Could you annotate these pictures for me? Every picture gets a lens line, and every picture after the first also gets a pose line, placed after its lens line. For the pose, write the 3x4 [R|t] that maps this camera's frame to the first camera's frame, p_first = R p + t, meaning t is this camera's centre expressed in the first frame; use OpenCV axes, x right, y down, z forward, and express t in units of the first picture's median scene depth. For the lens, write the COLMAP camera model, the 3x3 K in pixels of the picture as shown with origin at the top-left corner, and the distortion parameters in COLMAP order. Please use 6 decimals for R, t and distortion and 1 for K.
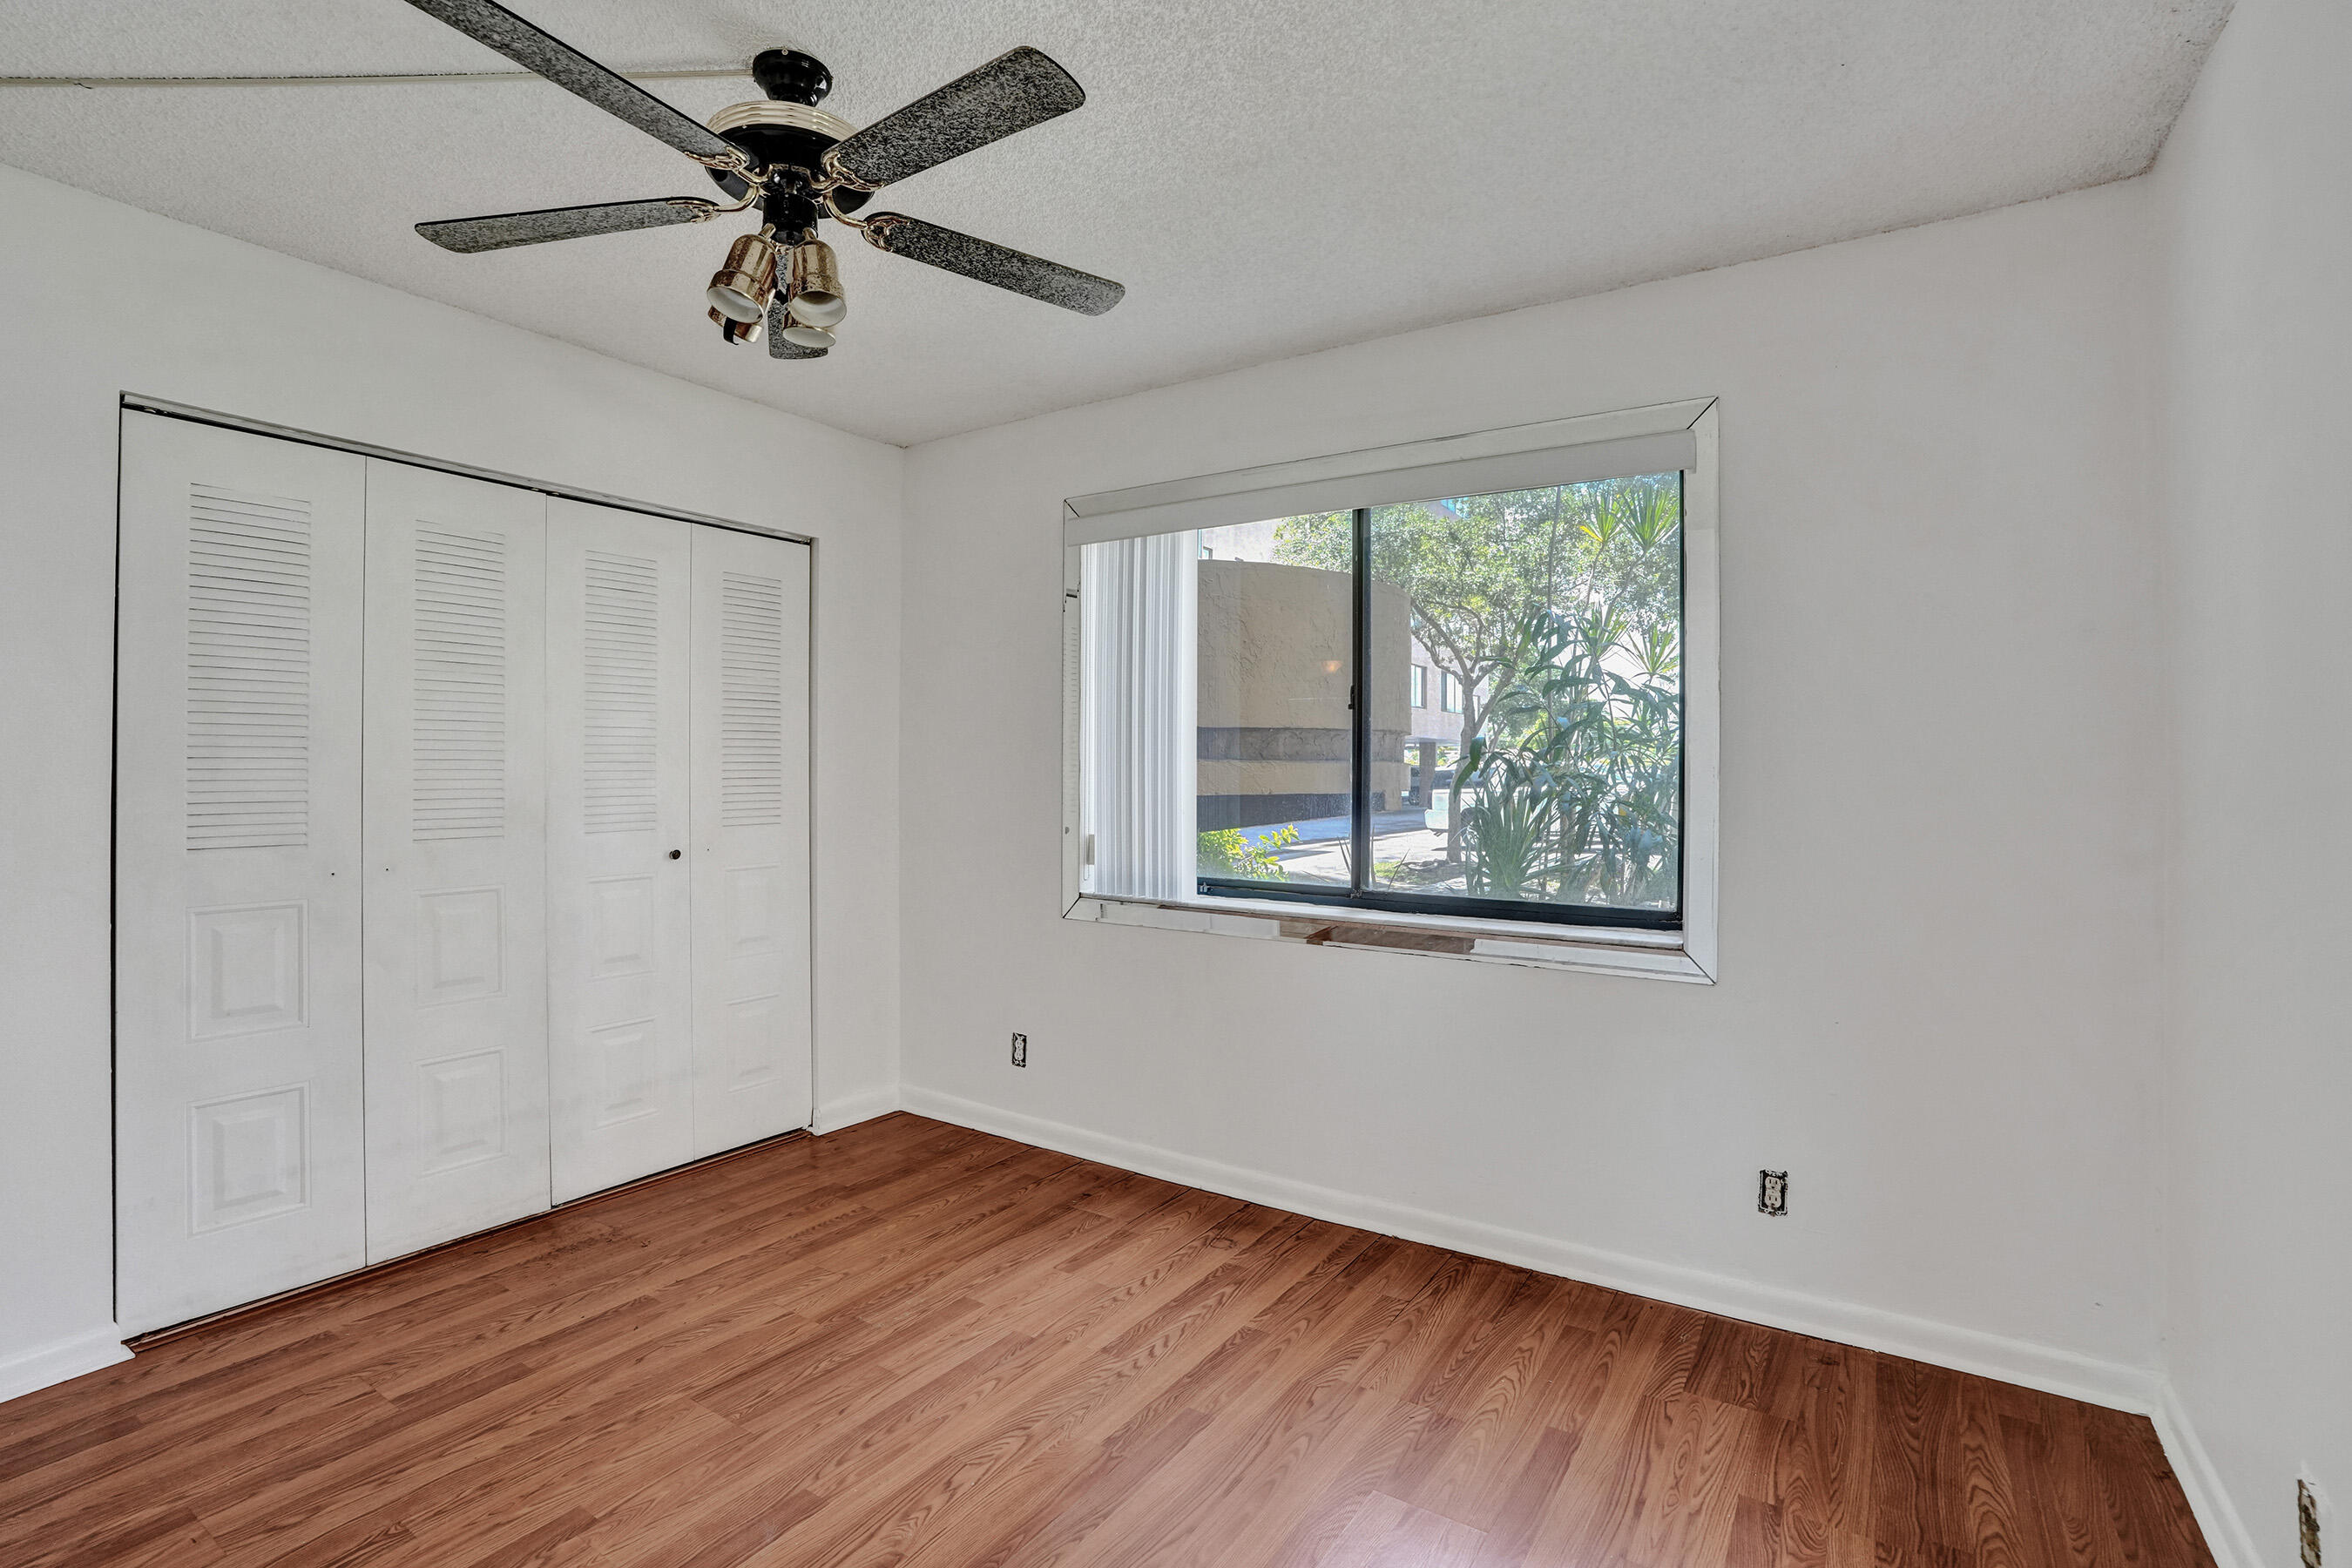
lens RADIAL K [[1100.7, 0, 1174.5], [0, 1100.7, 775.0], [0, 0, 1]] dist [-0.069661, 0.029513]
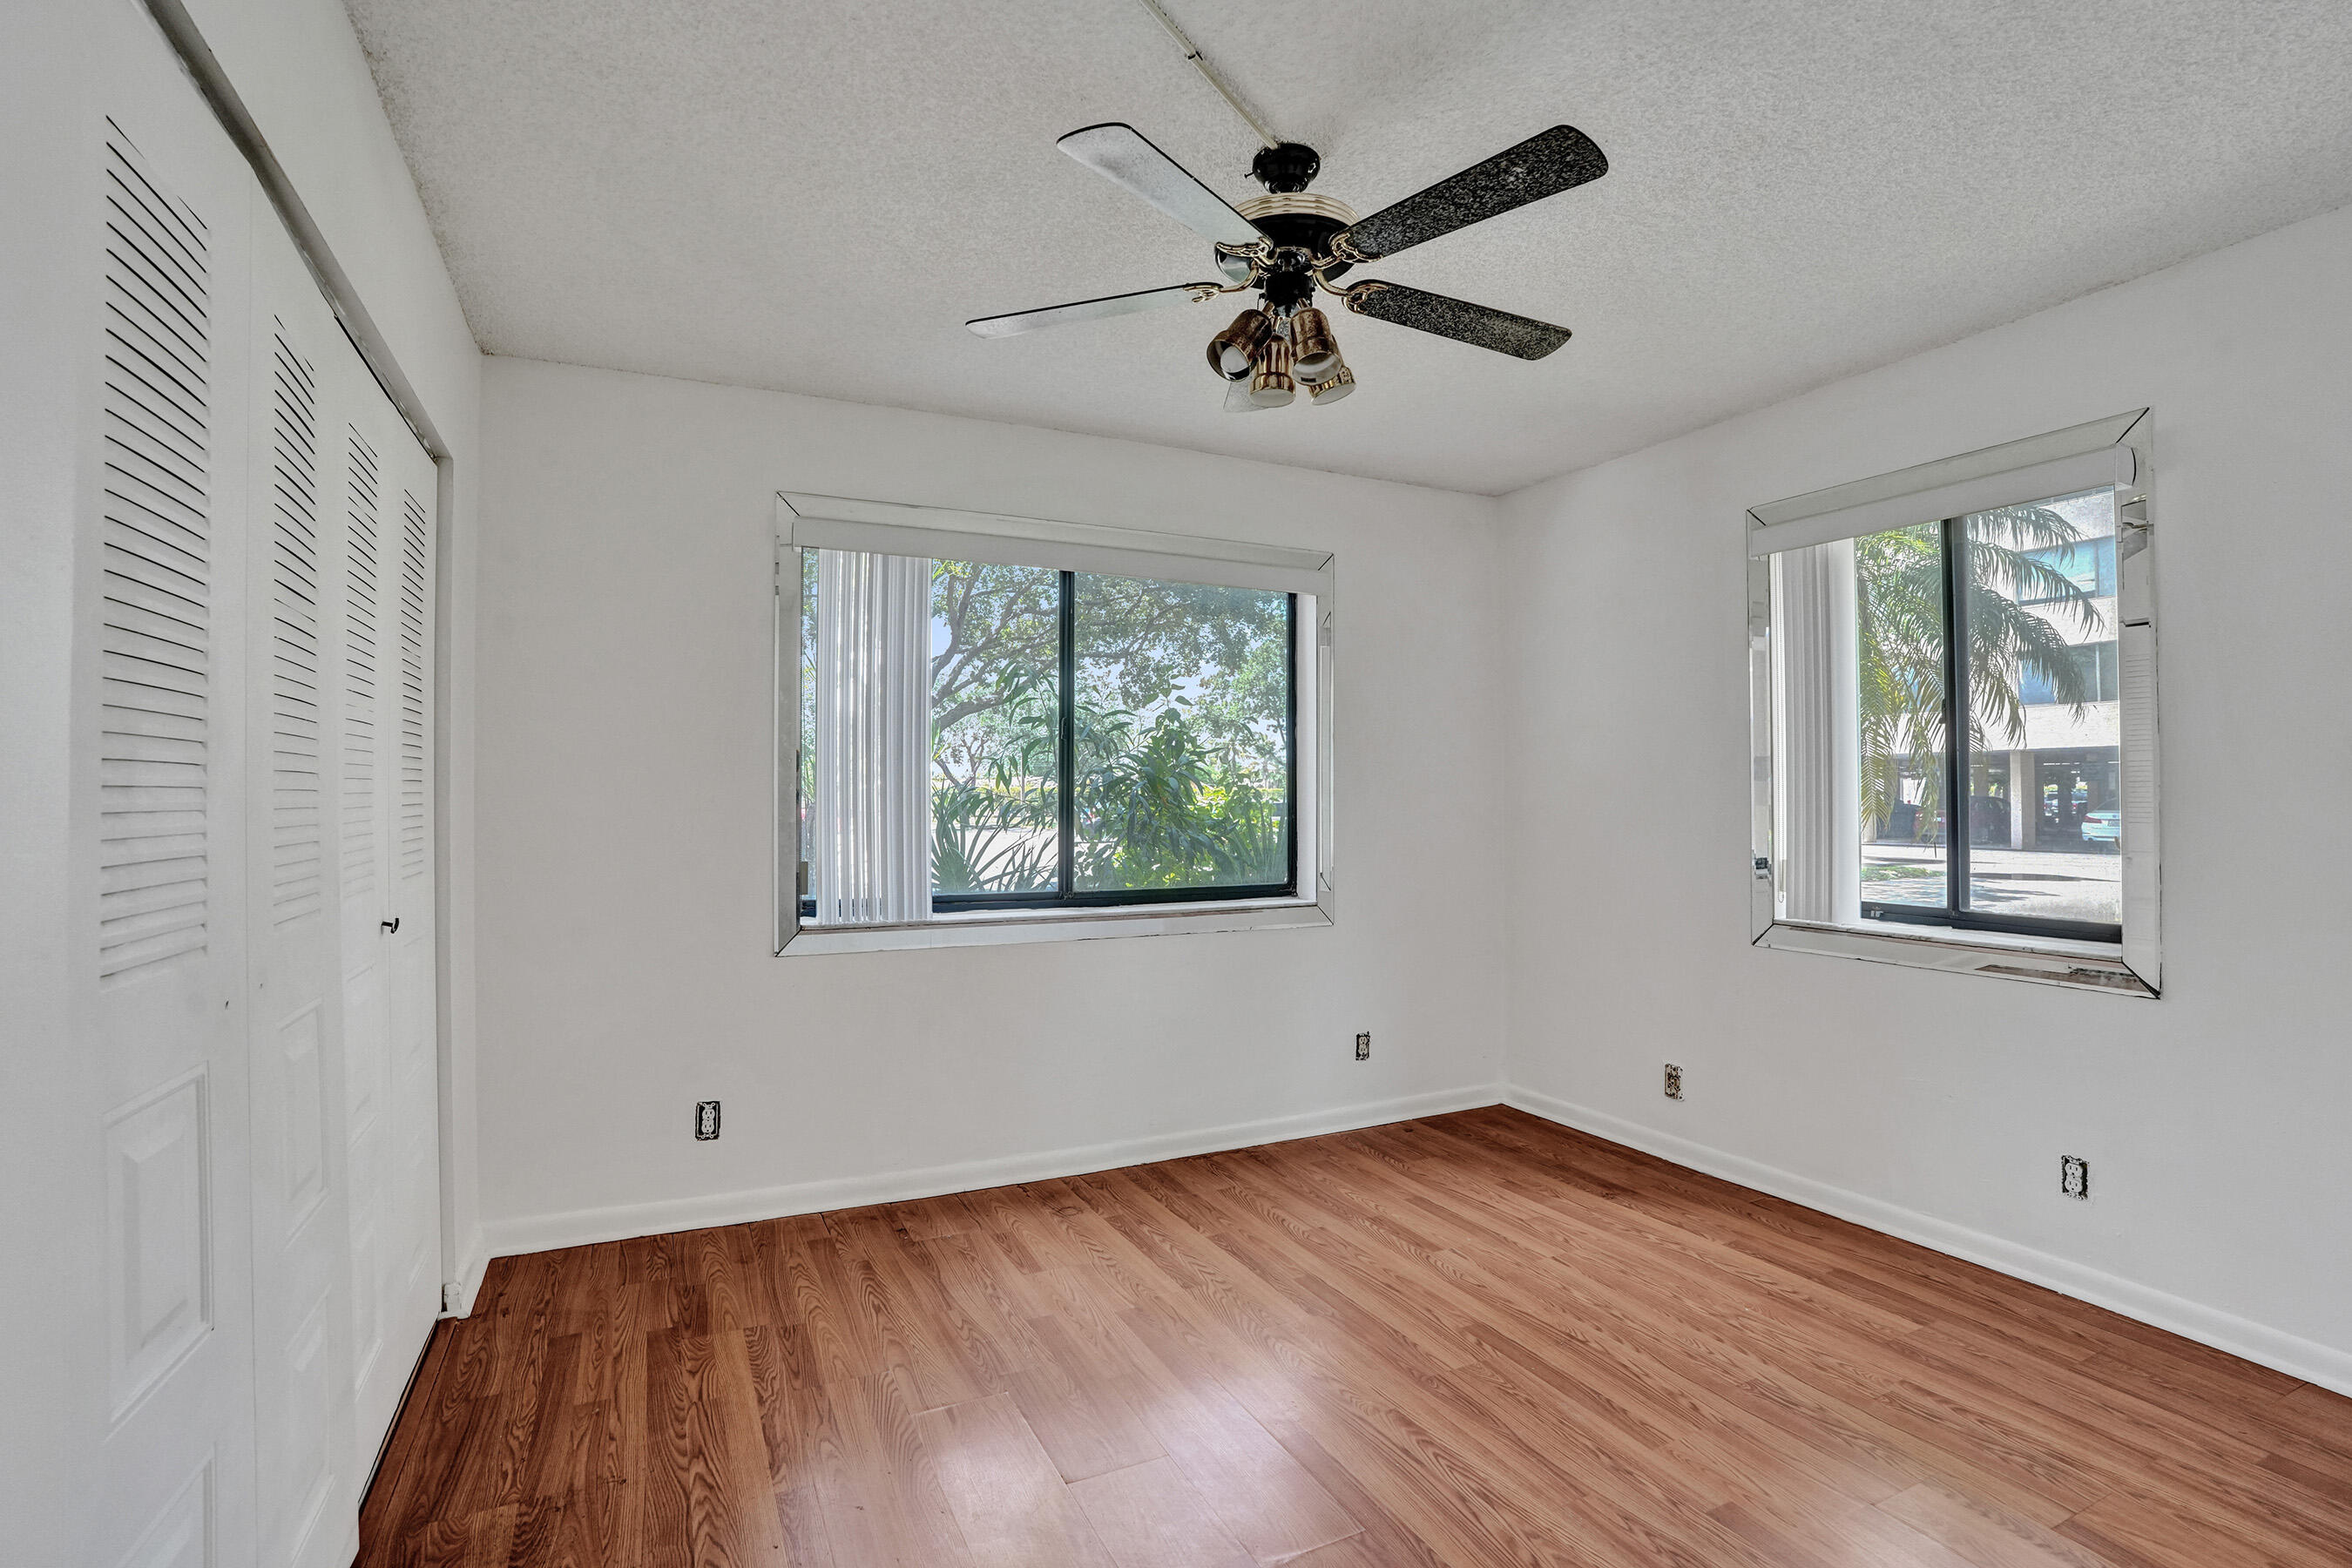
lens RADIAL K [[1100.7, 0, 1174.5], [0, 1100.7, 775.0], [0, 0, 1]] dist [-0.069661, 0.029513]
pose [[0.510964, 0.008534, 0.859560, -0.898315], [0.008755, 0.999847, -0.015132, -0.001098], [-0.859558, 0.015258, 0.510811, 0.337879]]
